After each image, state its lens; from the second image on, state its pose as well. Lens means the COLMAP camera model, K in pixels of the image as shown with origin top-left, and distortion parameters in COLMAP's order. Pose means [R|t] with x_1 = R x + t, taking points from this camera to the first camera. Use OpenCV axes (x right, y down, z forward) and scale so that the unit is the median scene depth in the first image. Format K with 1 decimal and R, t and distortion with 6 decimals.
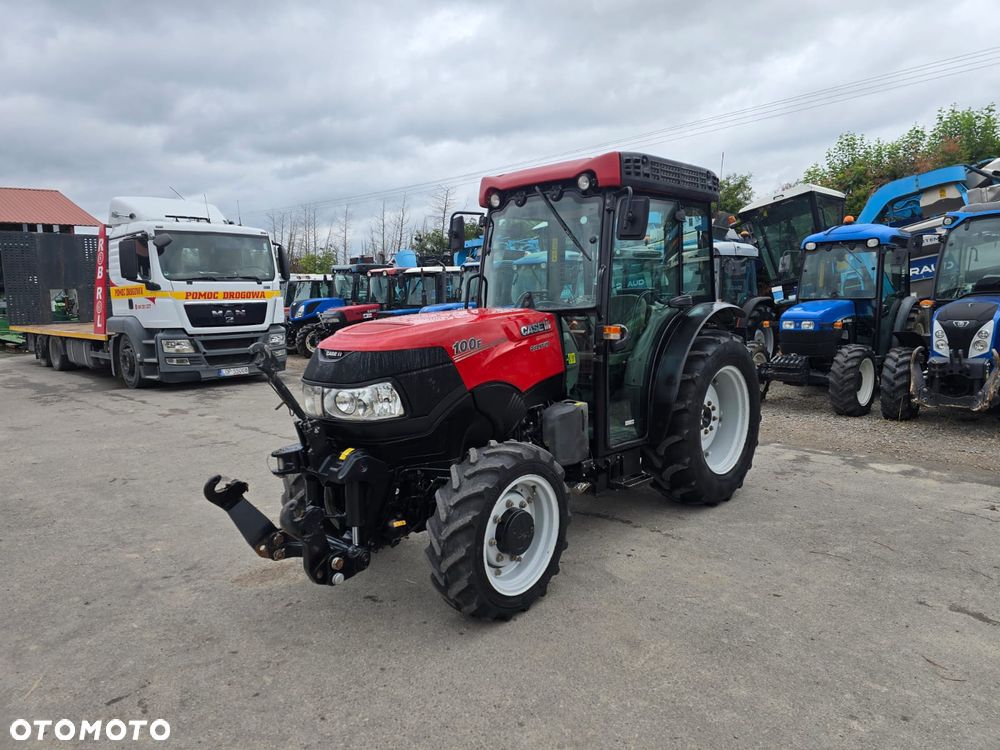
lens RADIAL K [[665.8, 0, 504.9], [0, 665.8, 376.1], [0, 0, 1]] dist [0.077513, -0.069153]
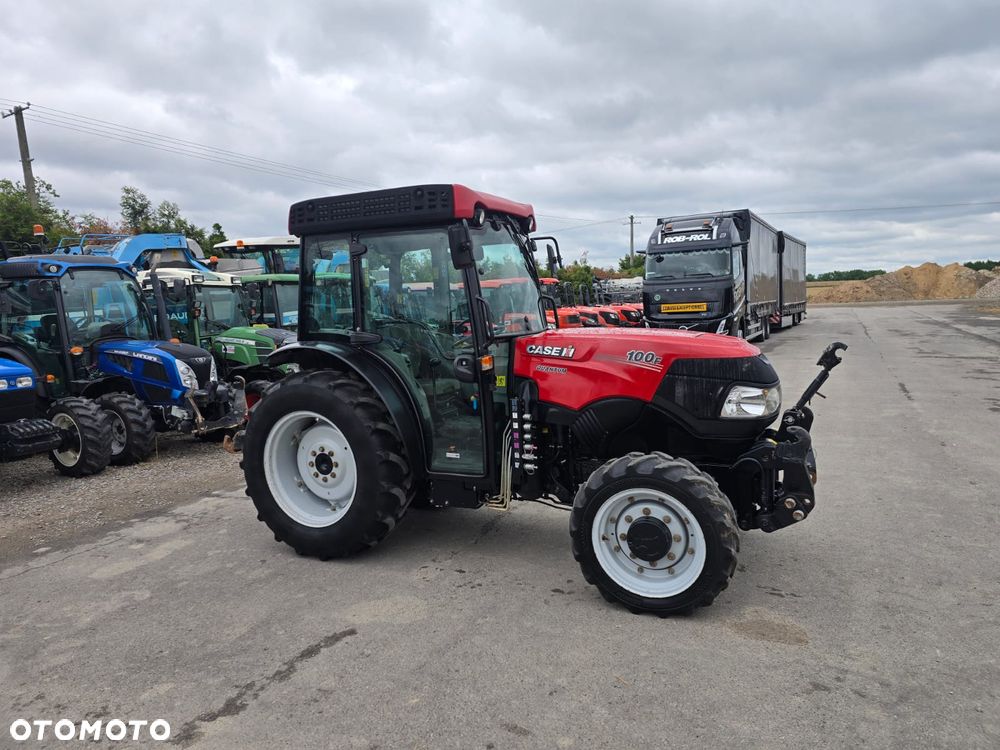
lens RADIAL K [[666.9, 0, 492.0], [0, 666.9, 372.8], [0, 0, 1]] dist [0.074603, -0.067850]
pose [[-0.283378, -0.063459, 0.956906, -0.911958], [0.168551, 0.978980, 0.114837, -0.160462], [-0.944080, 0.193830, -0.266726, 1.289547]]
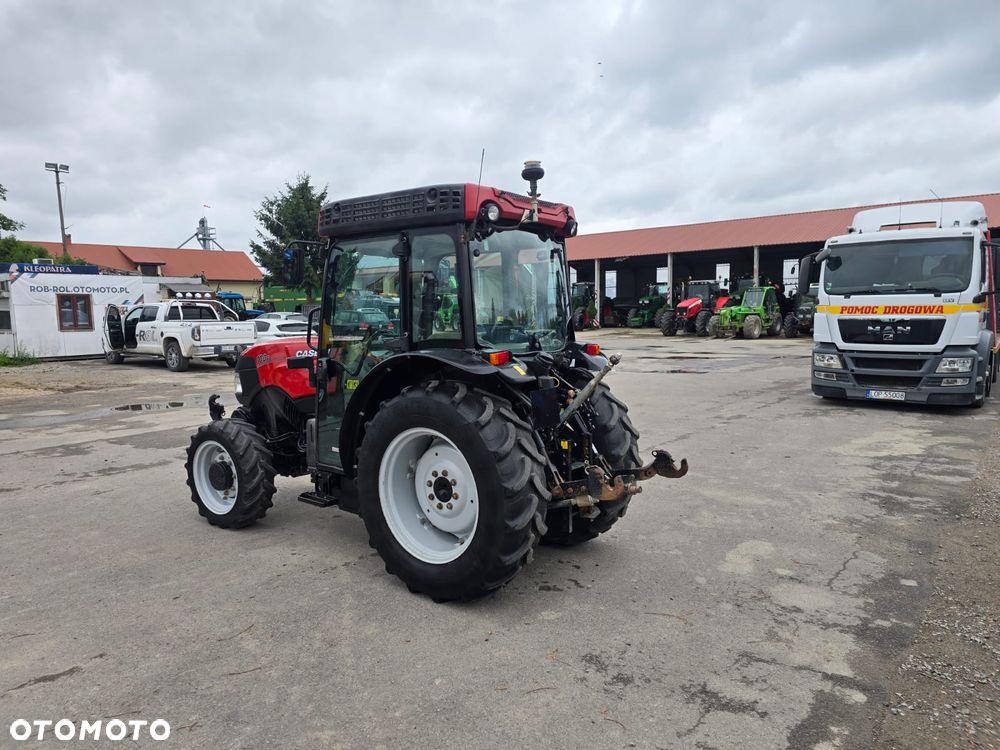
lens RADIAL K [[666.9, 0, 492.0], [0, 666.9, 372.8], [0, 0, 1]] dist [0.074603, -0.067850]
pose [[0.087072, 0.113903, -0.989669, 1.193538], [-0.117443, 0.987688, 0.103342, -0.183253], [0.989255, 0.107231, 0.099377, 1.059564]]
